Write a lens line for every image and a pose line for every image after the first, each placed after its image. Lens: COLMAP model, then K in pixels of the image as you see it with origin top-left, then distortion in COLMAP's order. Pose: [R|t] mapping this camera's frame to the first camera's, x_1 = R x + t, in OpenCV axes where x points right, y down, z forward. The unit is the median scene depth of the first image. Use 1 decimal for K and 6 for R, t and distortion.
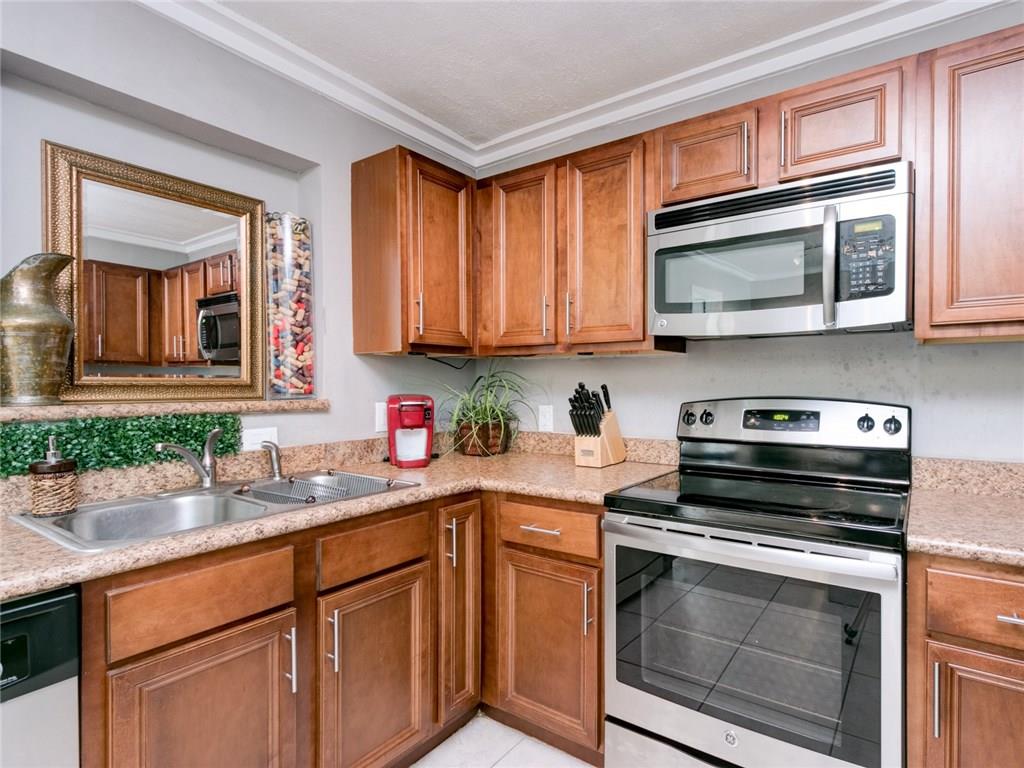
lens RADIAL K [[552.5, 0, 510.7], [0, 552.5, 388.5], [0, 0, 1]] dist [0.009942, -0.001292]
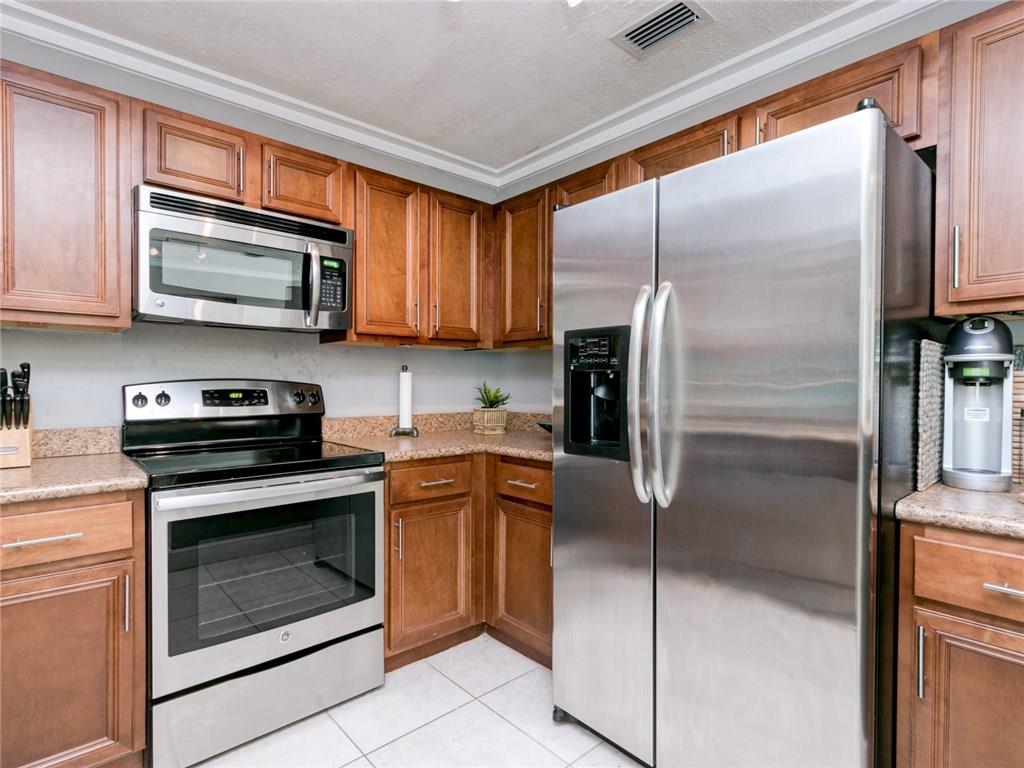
lens RADIAL K [[552.5, 0, 510.7], [0, 552.5, 388.5], [0, 0, 1]] dist [0.009942, -0.001292]
pose [[0.233985, -0.008999, 0.972199, -0.539760], [-0.003981, 0.999940, 0.010214, 0.022297], [-0.972232, -0.006260, 0.233935, 0.137278]]
